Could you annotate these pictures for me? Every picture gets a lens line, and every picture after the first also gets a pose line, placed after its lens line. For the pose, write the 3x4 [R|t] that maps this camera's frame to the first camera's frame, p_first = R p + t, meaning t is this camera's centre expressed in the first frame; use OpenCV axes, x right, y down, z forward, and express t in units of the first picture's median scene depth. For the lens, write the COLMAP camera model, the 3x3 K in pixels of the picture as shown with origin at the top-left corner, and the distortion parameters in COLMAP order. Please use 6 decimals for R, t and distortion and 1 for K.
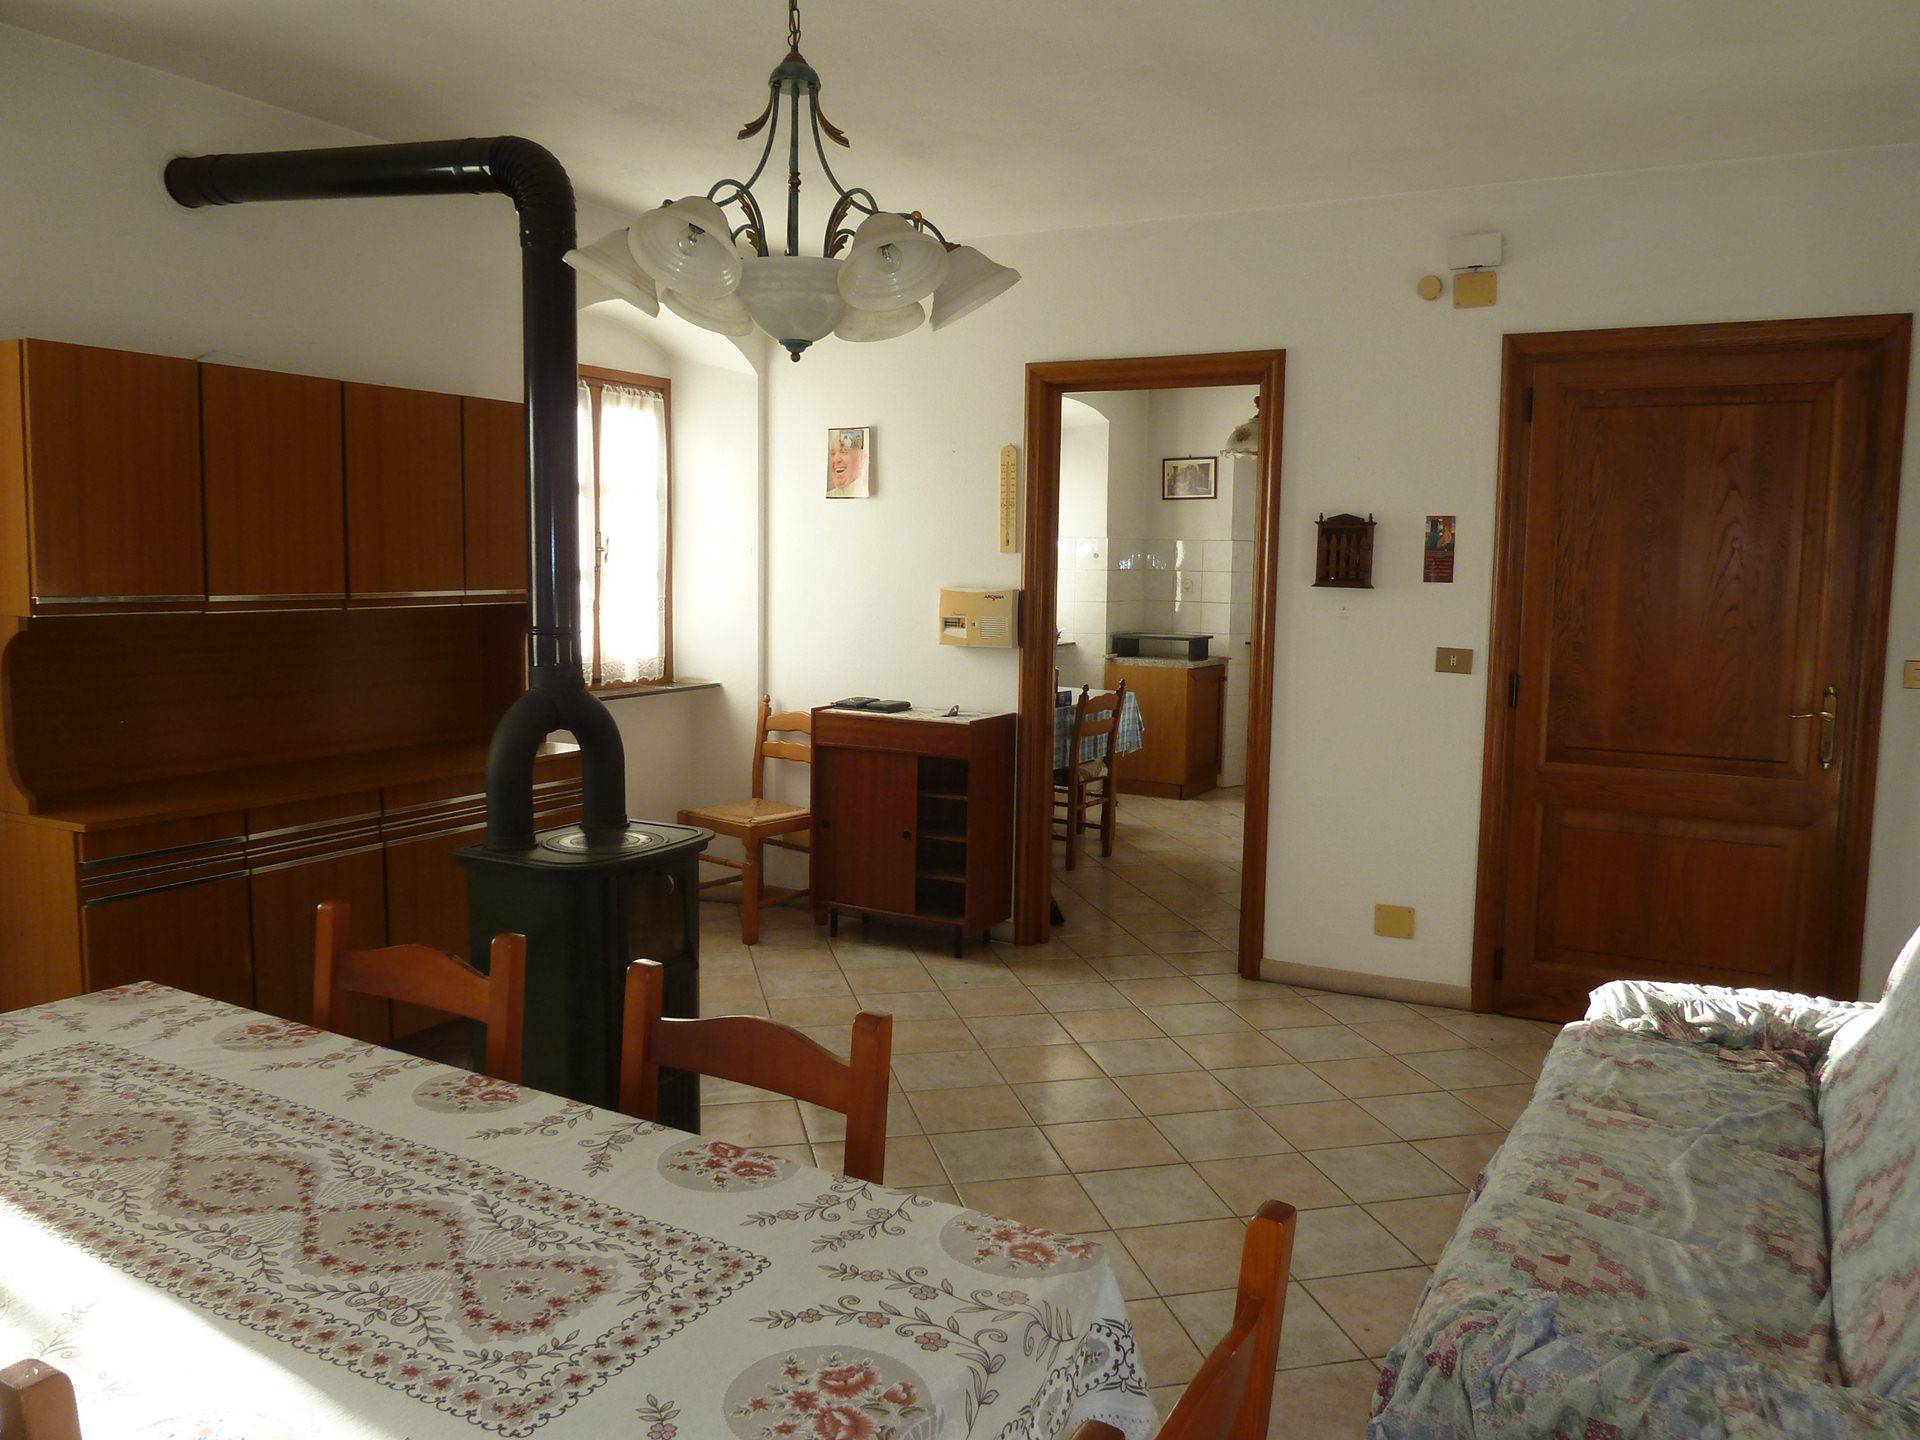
lens RADIAL K [[1413.2, 0, 960.0], [0, 1413.2, 720.0], [0, 0, 1]] dist [-0.002104, -0.000364]
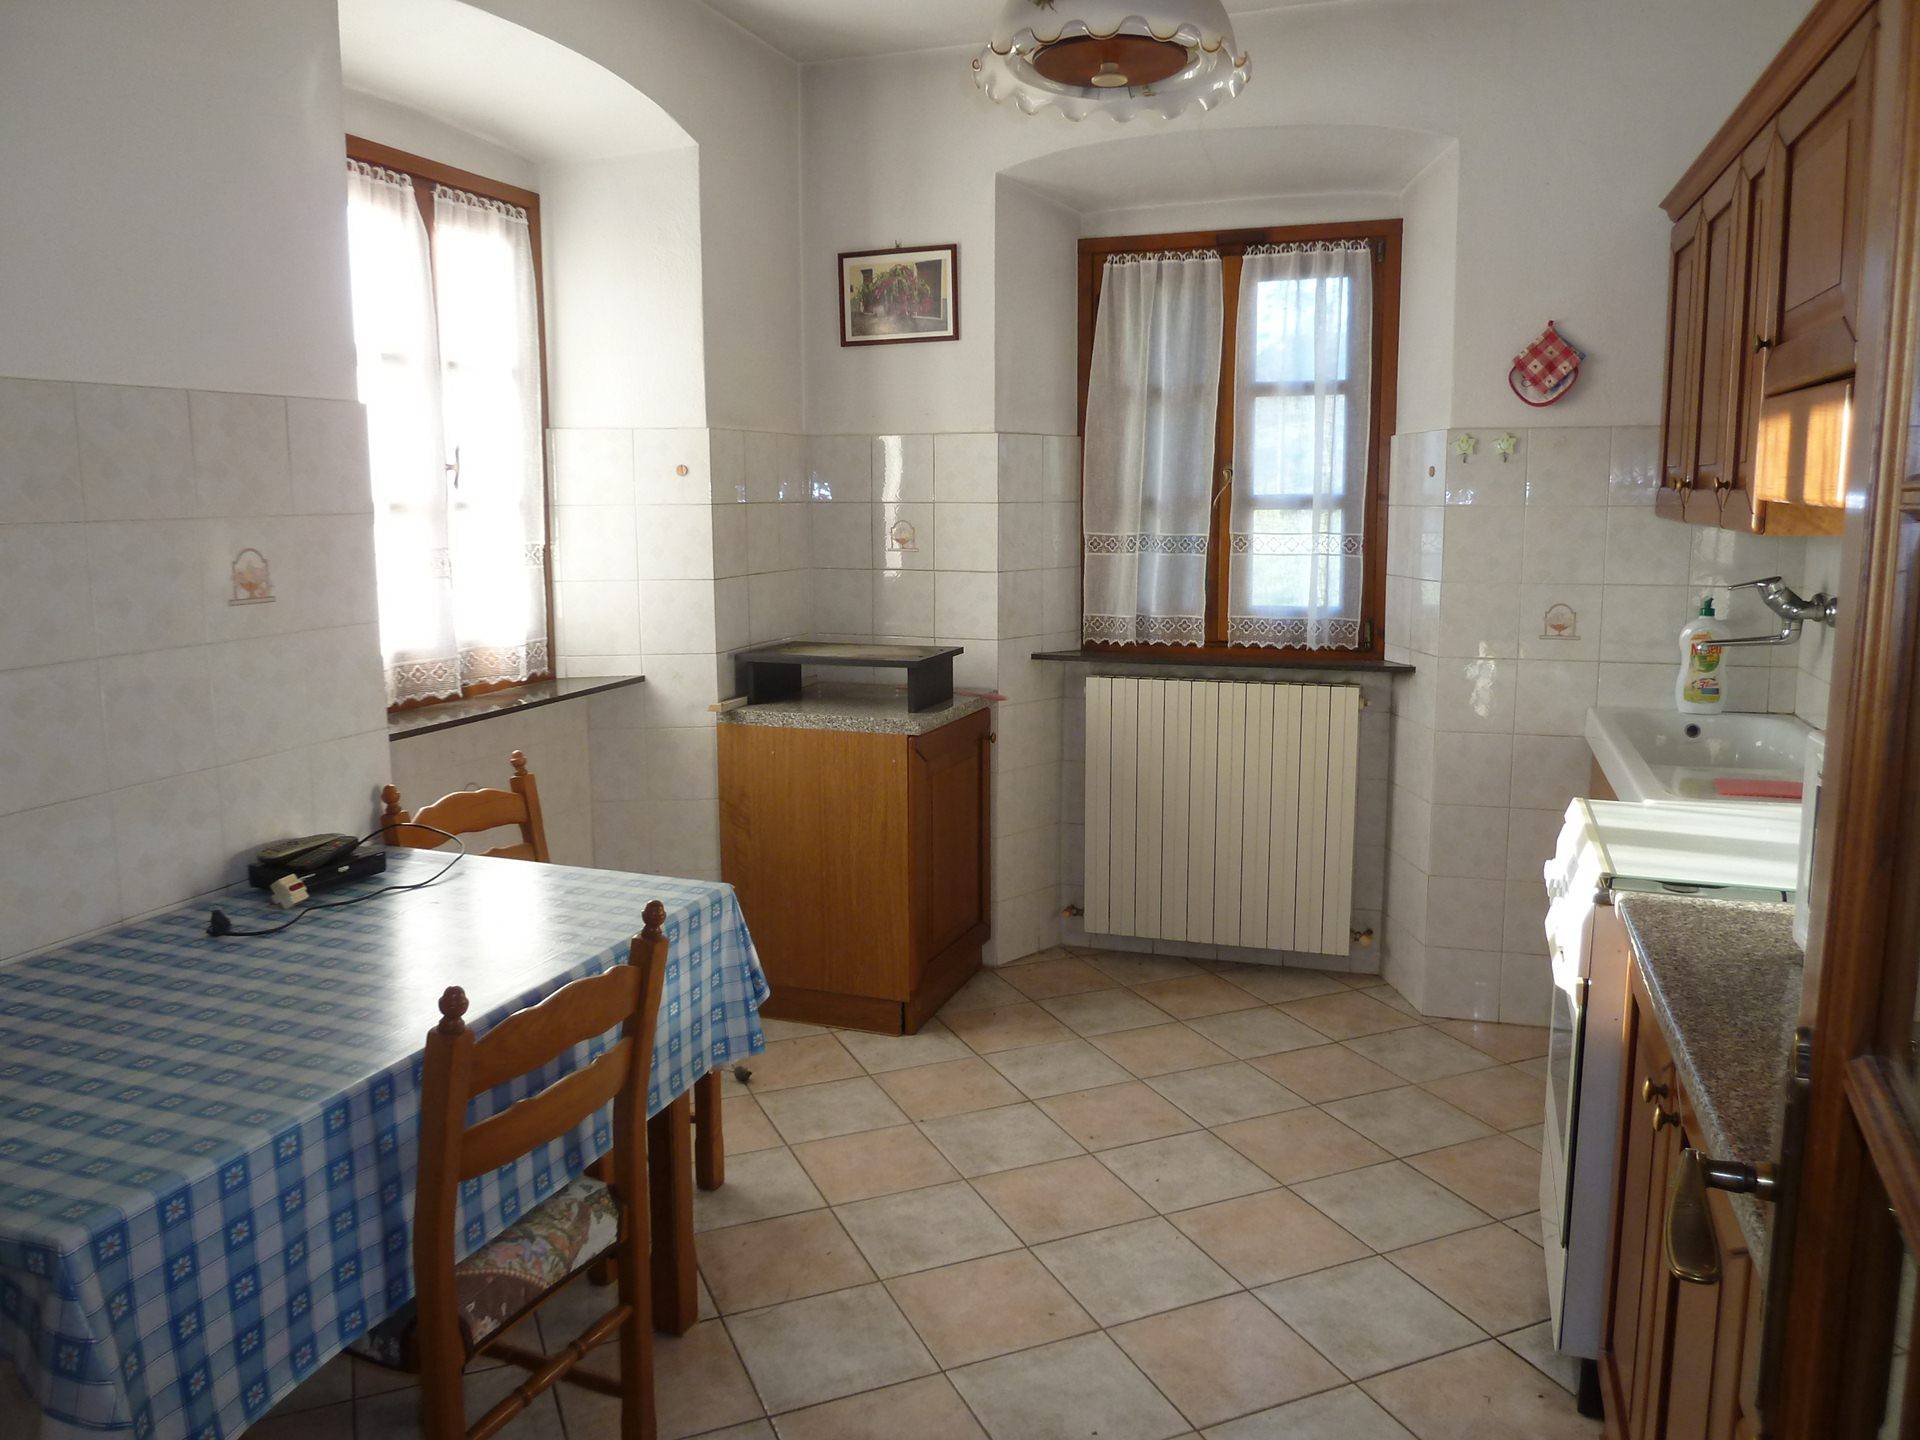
lens RADIAL K [[1413.2, 0, 960.0], [0, 1413.2, 720.0], [0, 0, 1]] dist [-0.002104, -0.000364]
pose [[0.984145, -0.044763, 0.171622, 0.100262], [0.036127, 0.997934, 0.053120, -0.060226], [-0.173645, -0.046078, 0.983730, 0.557158]]
